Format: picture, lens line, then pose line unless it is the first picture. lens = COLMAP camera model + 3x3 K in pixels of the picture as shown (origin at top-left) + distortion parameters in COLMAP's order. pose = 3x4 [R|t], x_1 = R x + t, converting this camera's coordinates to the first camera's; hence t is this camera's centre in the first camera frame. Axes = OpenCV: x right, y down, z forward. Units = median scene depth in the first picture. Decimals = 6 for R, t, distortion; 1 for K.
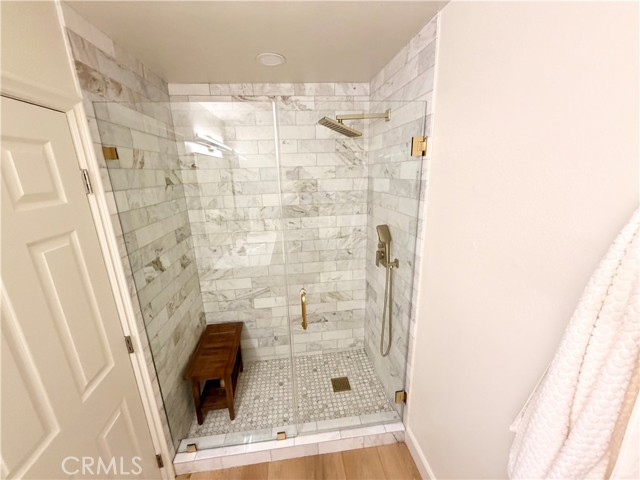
lens RADIAL K [[255.1, 0, 319.0], [0, 255.1, 241.2], [0, 0, 1]] dist [0.000108, 0.000525]
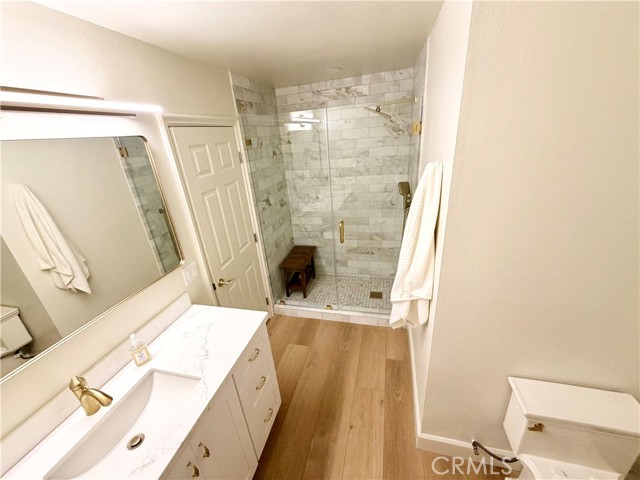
lens RADIAL K [[255.1, 0, 318.7], [0, 255.1, 241.2], [0, 0, 1]] dist [0.000108, 0.000525]
pose [[0.927745, 0.101574, -0.359127, 0.307522], [-0.045925, 0.986010, 0.160238, 0.049157], [0.370379, -0.132167, 0.919430, -0.459435]]
